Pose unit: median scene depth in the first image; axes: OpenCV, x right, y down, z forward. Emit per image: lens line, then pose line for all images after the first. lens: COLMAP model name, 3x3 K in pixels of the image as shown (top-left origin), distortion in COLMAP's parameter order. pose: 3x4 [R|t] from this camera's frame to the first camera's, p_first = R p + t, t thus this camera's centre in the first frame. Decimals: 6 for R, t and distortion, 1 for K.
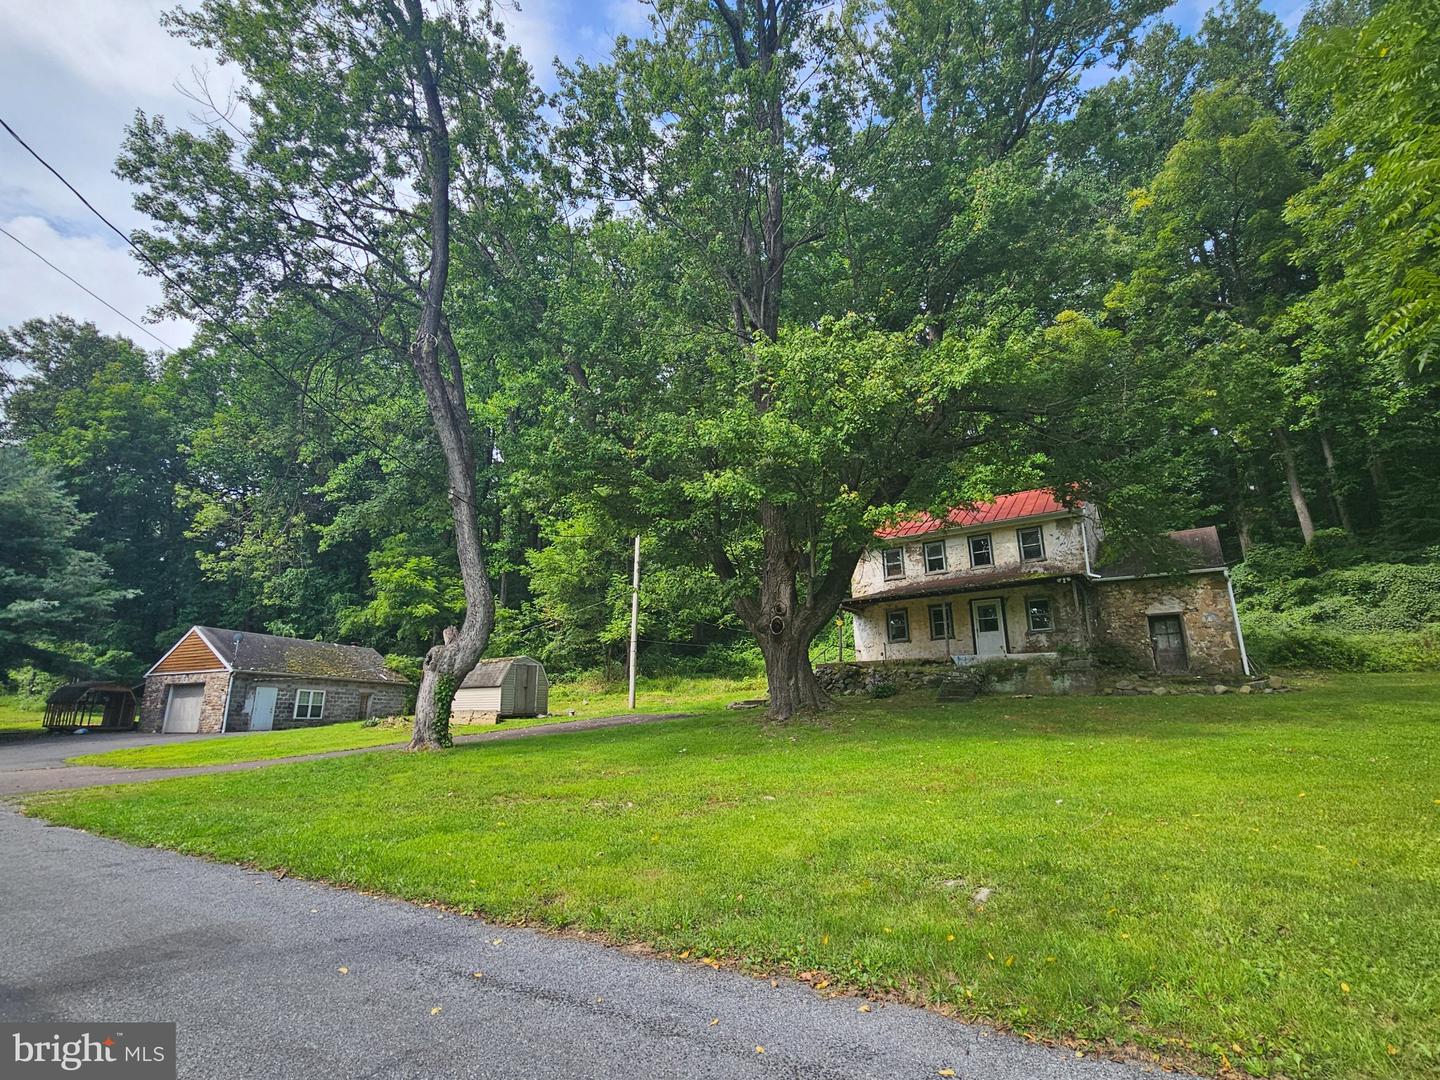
lens RADIAL K [[700.7, 0, 714.8], [0, 700.7, 537.3], [0, 0, 1]] dist [0.000249, -0.000004]
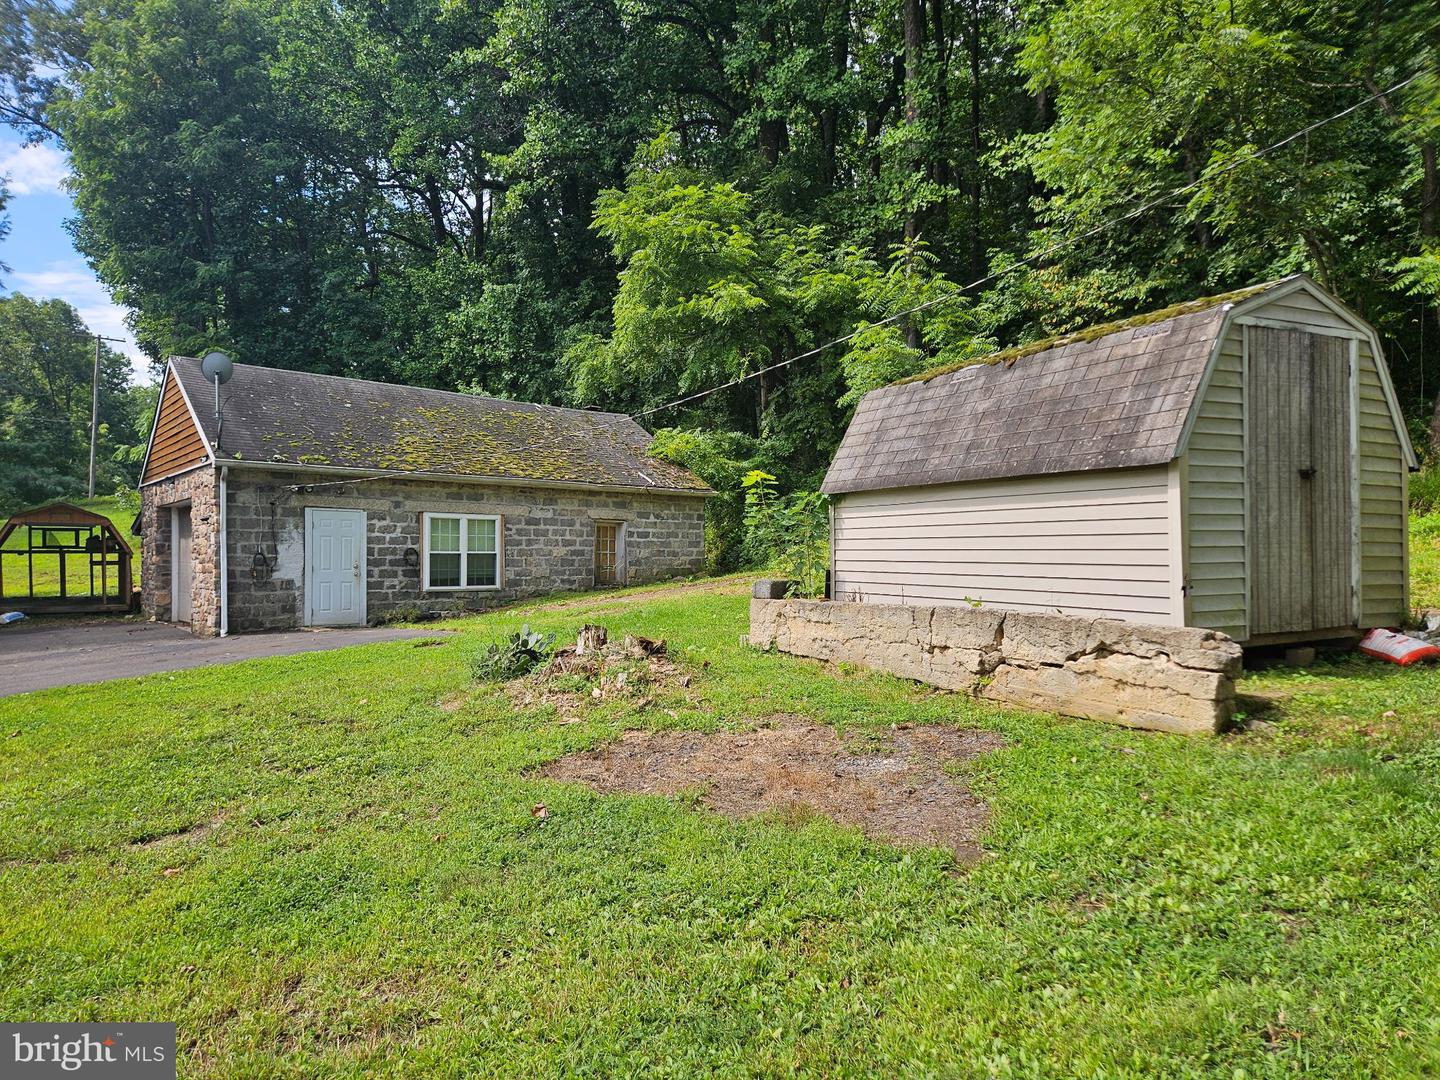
lens RADIAL K [[959.7, 0, 713.0], [0, 959.7, 541.3], [0, 0, 1]] dist [0.057737, -0.008770]
pose [[0.905949, -0.005204, -0.423355, -0.252329], [0.109025, 0.969071, 0.221393, 0.139482], [0.409109, -0.246727, 0.878496, 0.630855]]
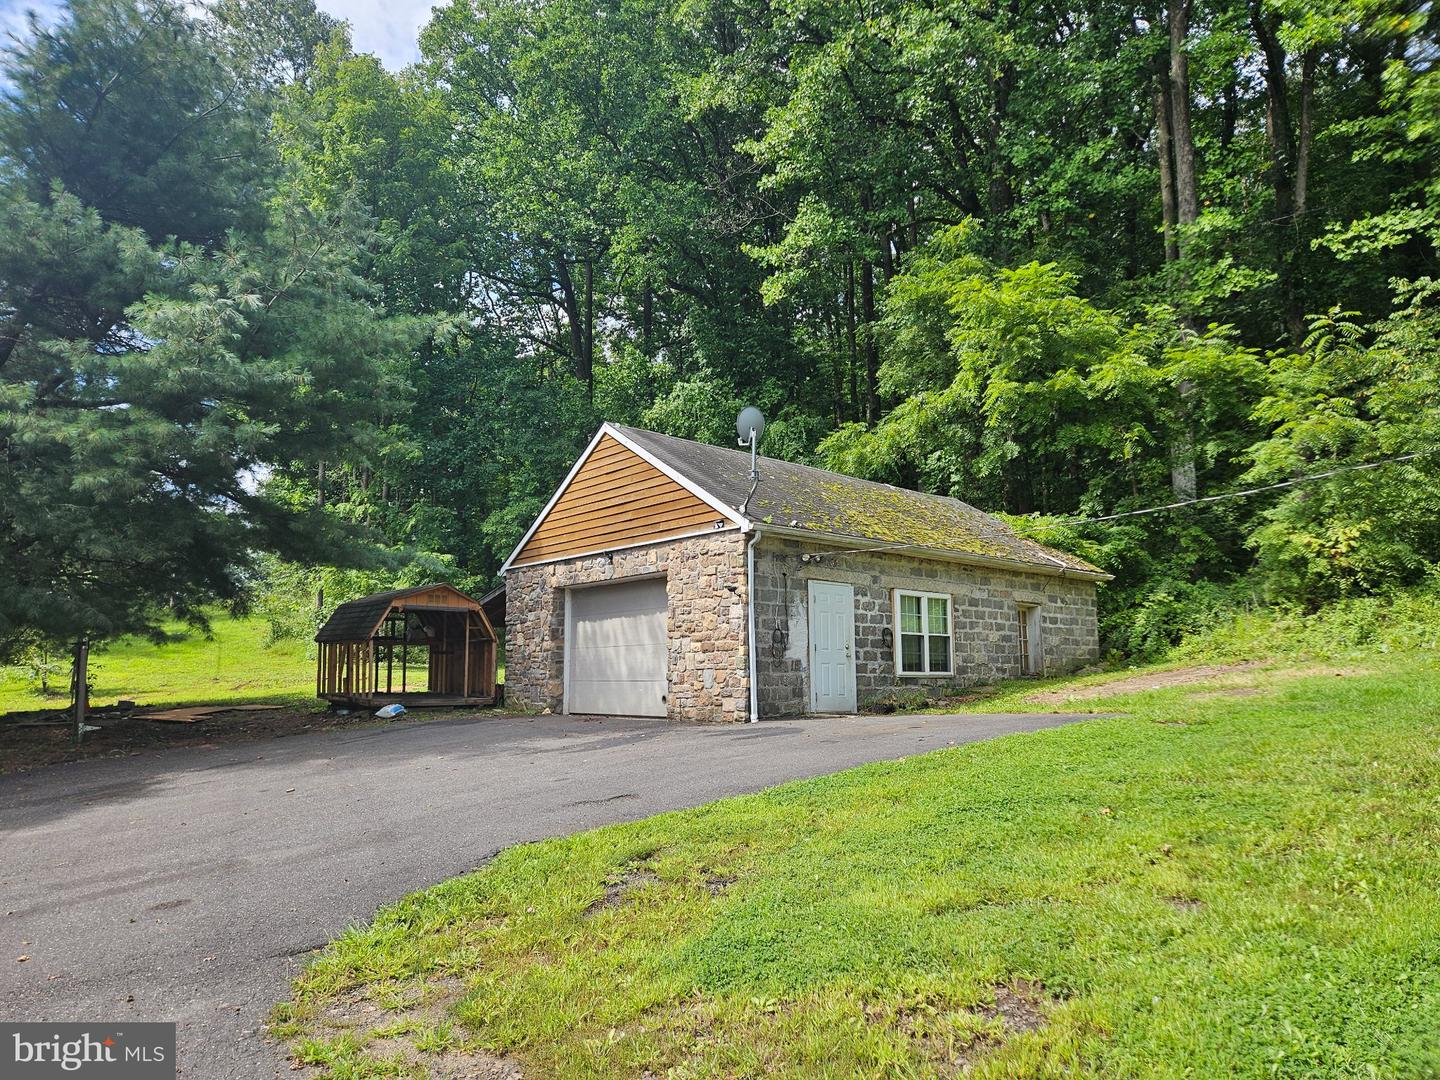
lens RADIAL K [[959.7, 0, 720.2], [0, 959.7, 550.9], [0, 0, 1]] dist [0.057737, -0.008770]
pose [[0.920863, -0.051063, -0.386529, -0.504607], [0.102298, 0.988297, 0.113153, 0.142125], [0.376227, -0.143739, 0.915310, 0.568786]]
